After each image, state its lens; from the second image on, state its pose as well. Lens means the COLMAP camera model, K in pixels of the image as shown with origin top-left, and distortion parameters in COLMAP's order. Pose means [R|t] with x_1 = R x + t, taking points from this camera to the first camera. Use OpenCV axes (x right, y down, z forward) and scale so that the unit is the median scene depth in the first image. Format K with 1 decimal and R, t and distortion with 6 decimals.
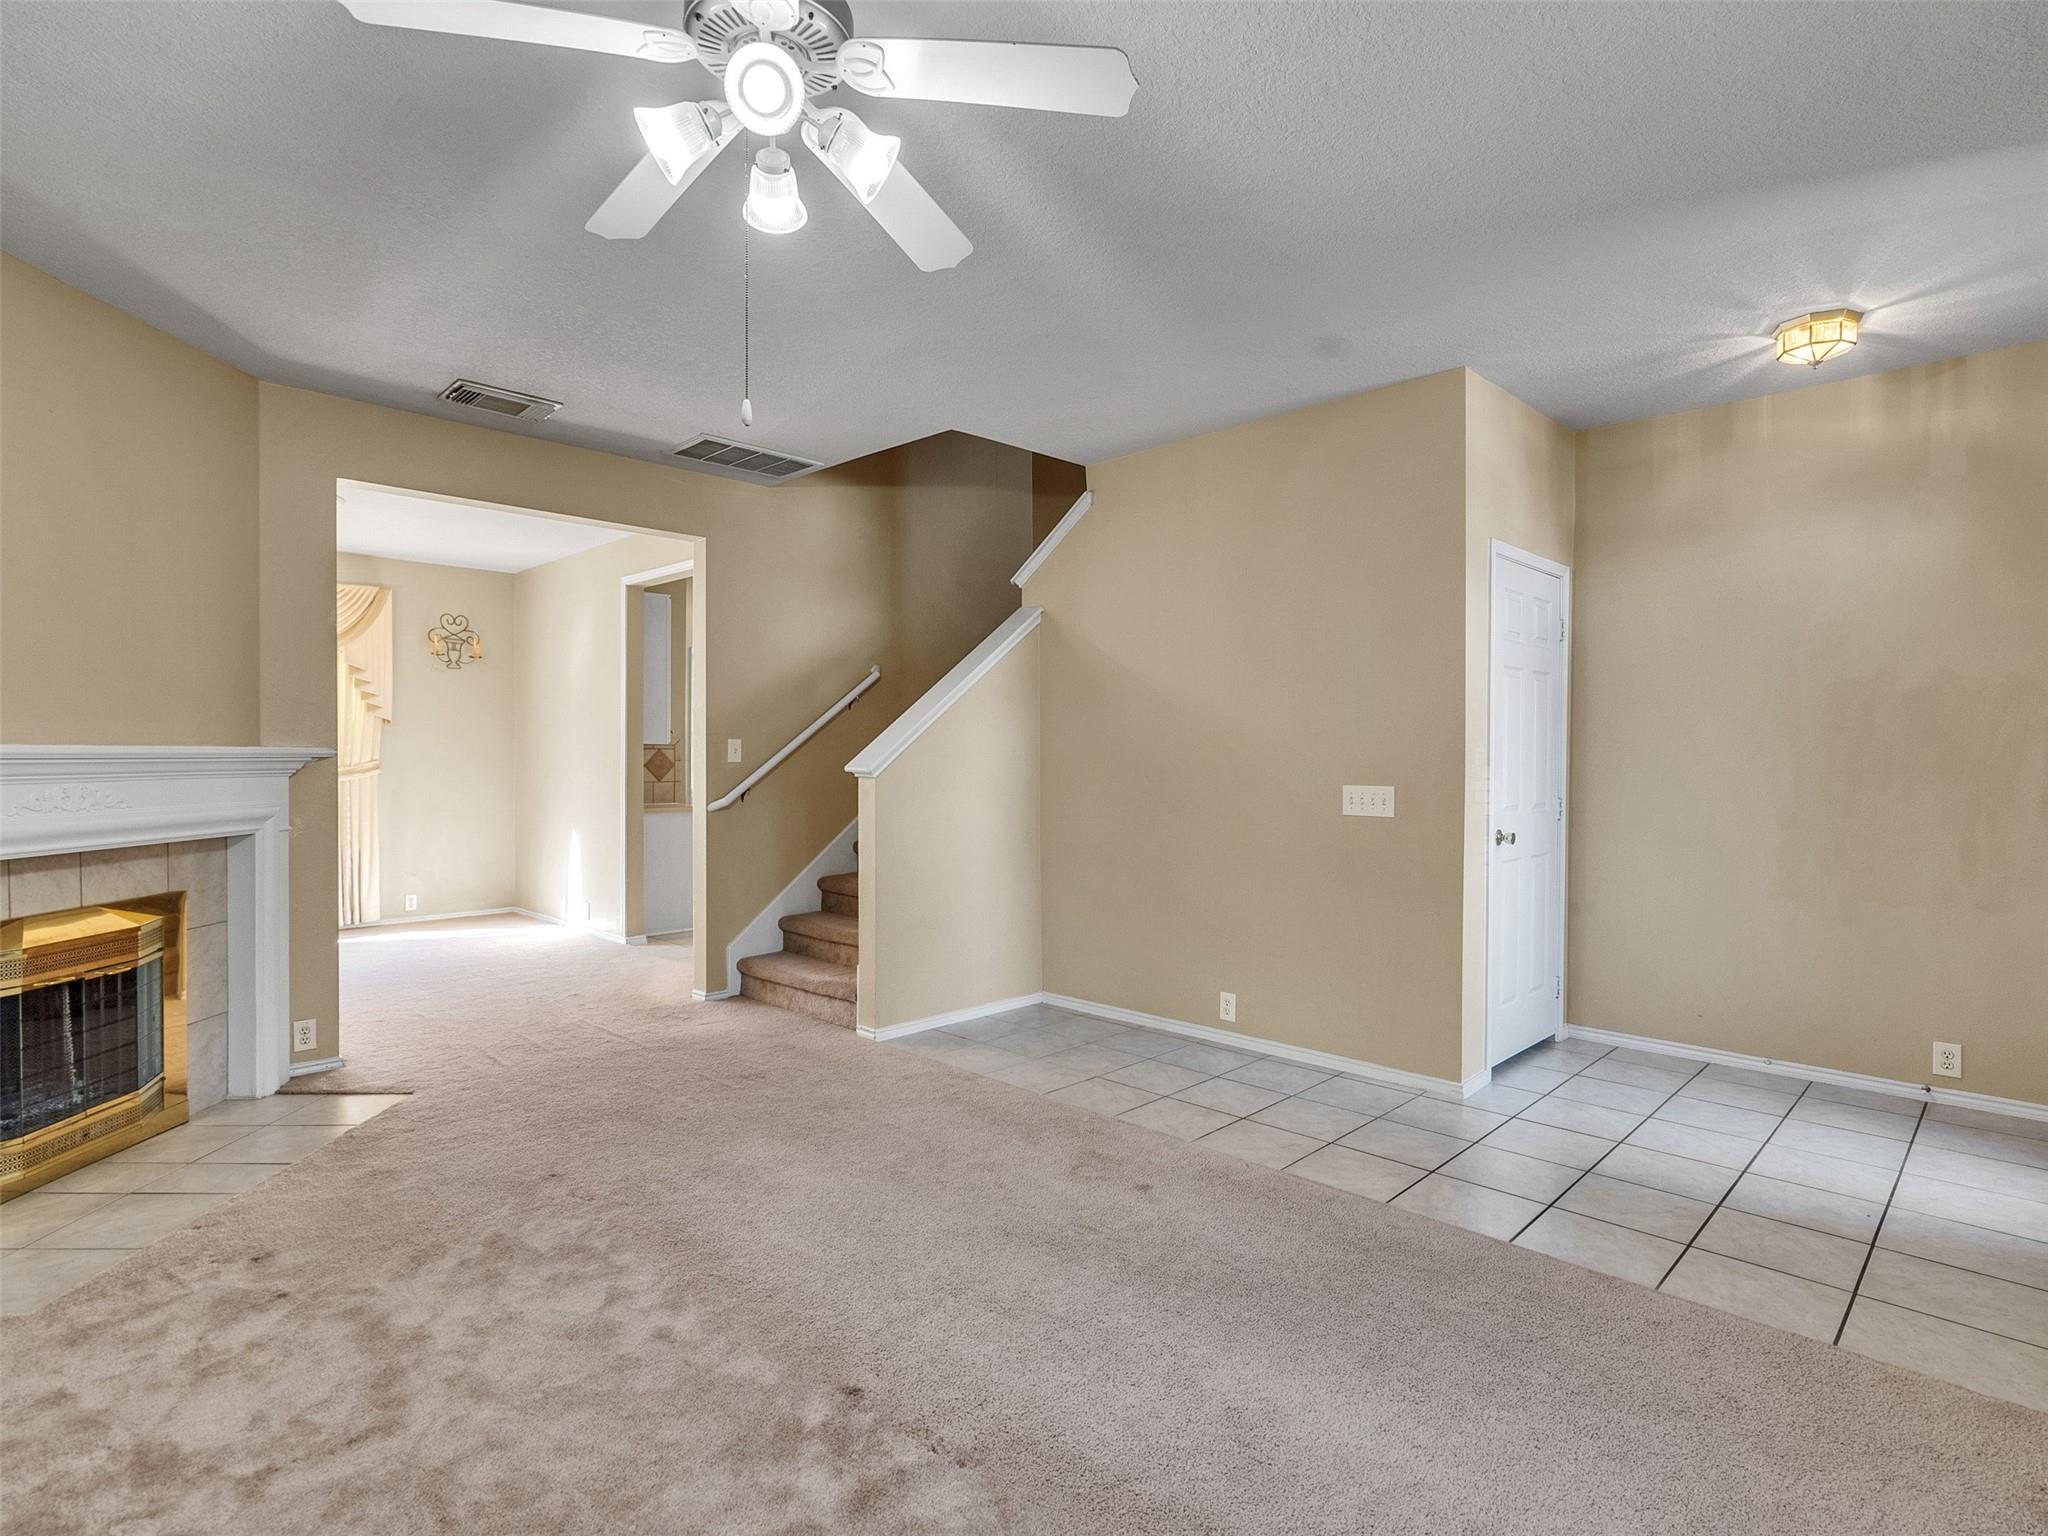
lens RADIAL K [[1043.1, 0, 1010.5], [0, 1043.1, 761.0], [0, 0, 1]] dist [0.002741, 0.002643]
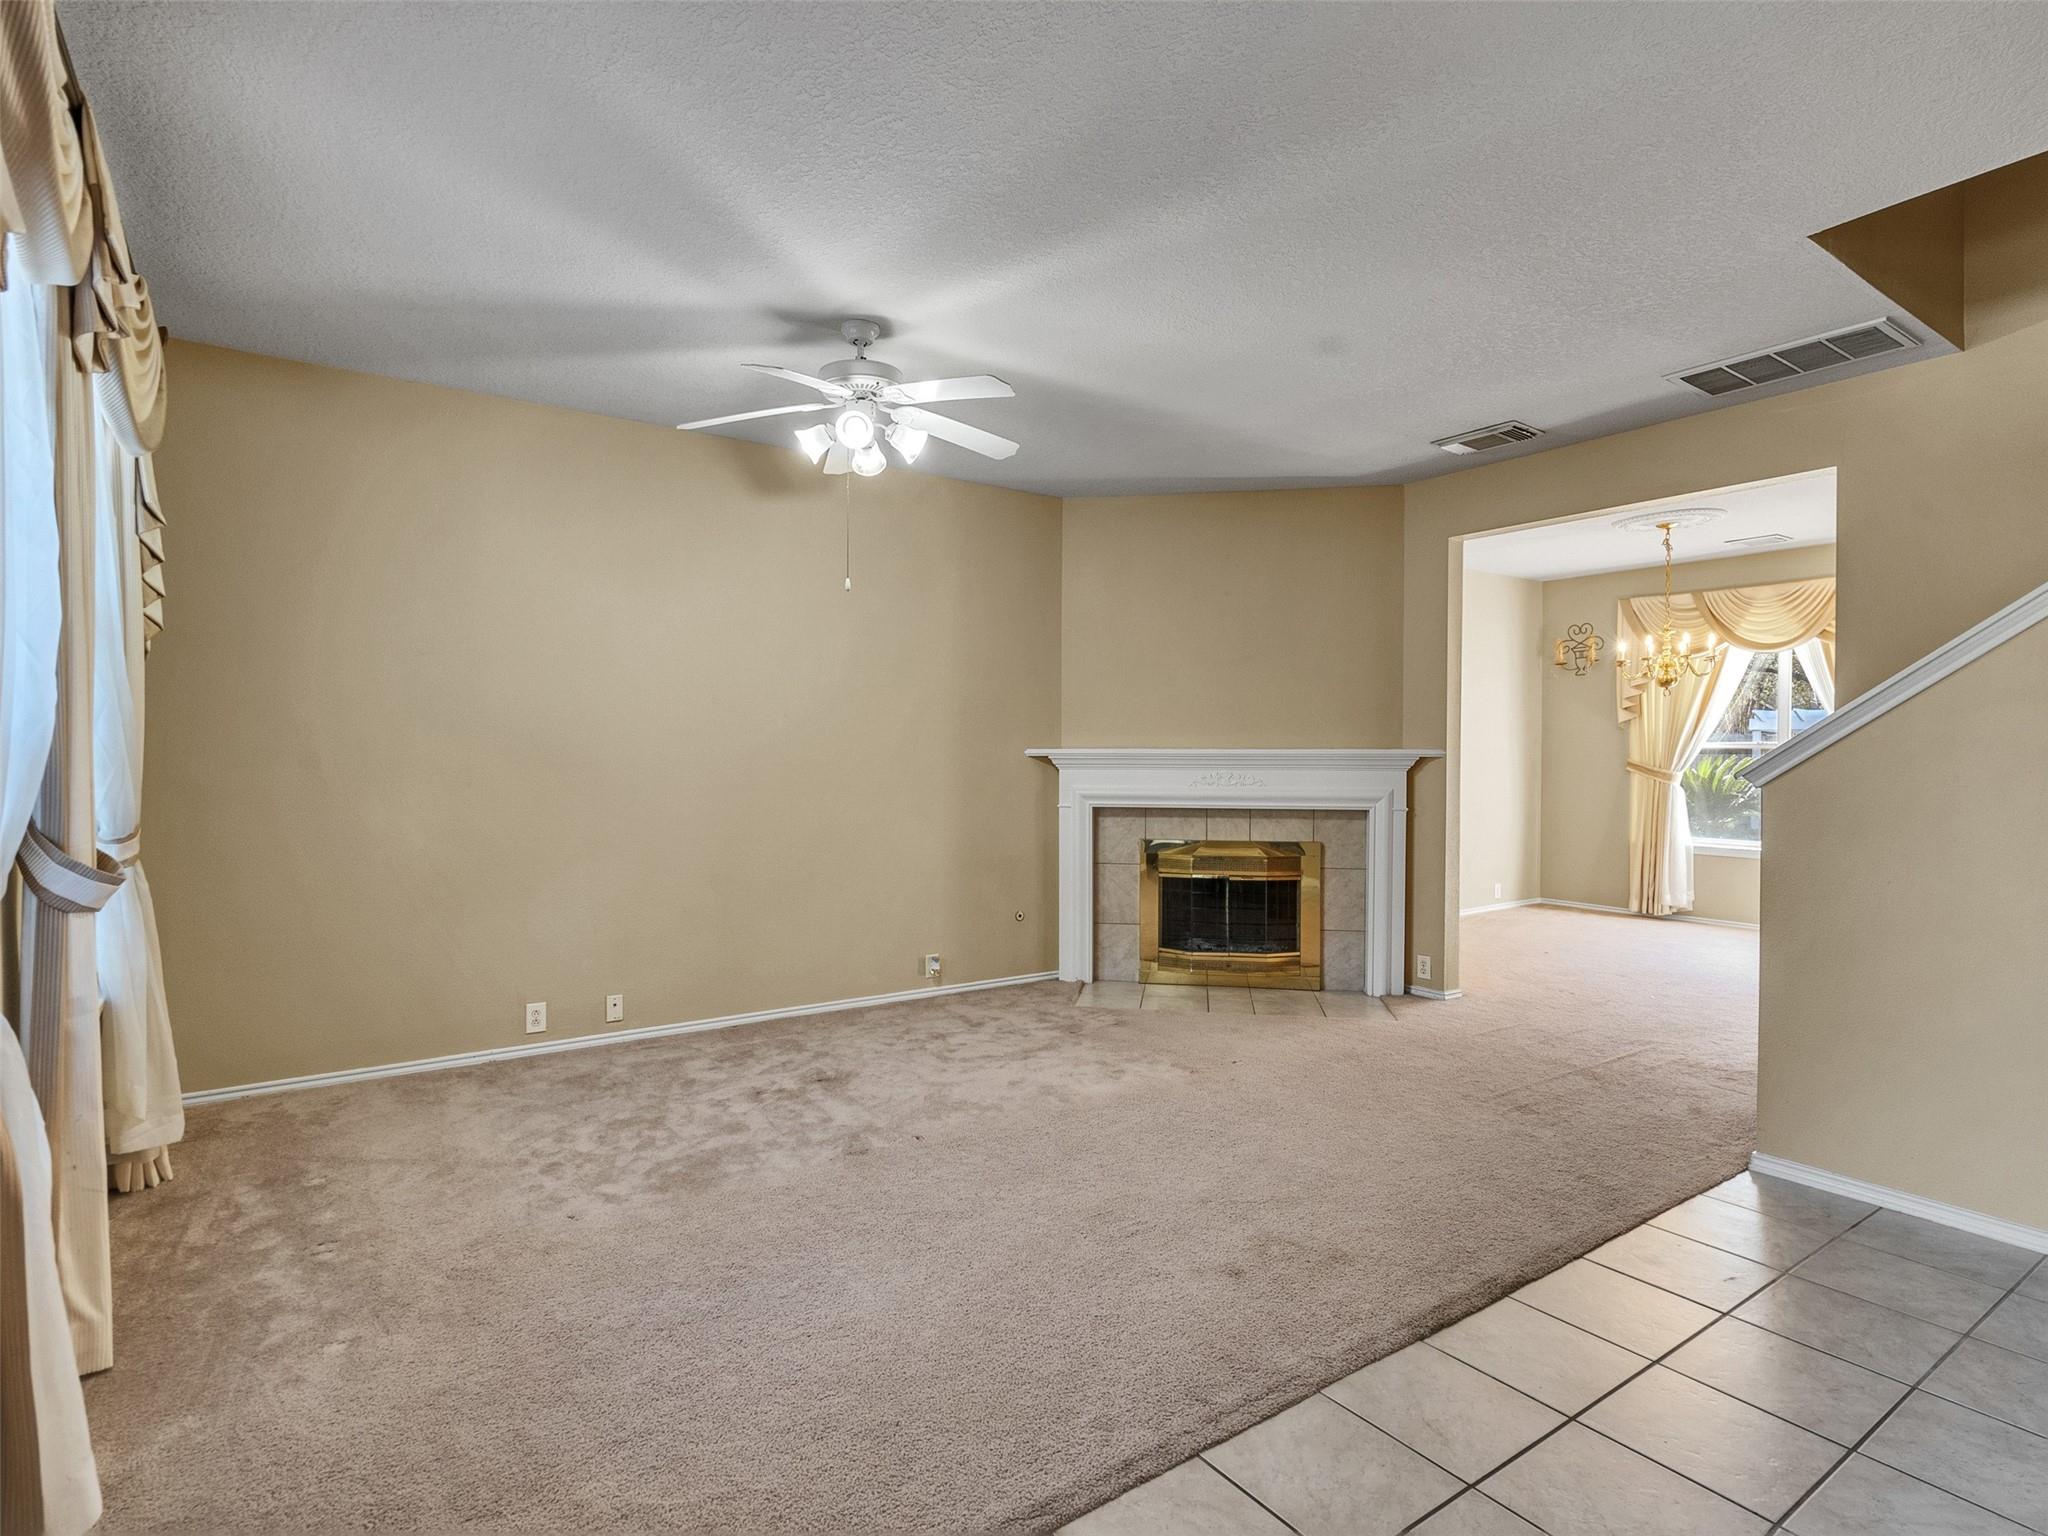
lens RADIAL K [[1043.1, 0, 1010.5], [0, 1043.1, 761.0], [0, 0, 1]] dist [0.002741, 0.002643]
pose [[-0.173674, 0.002290, -0.984801, 0.769385], [-0.011170, 0.999928, 0.004295, 0.001715], [0.984740, 0.011747, -0.173636, 0.763799]]
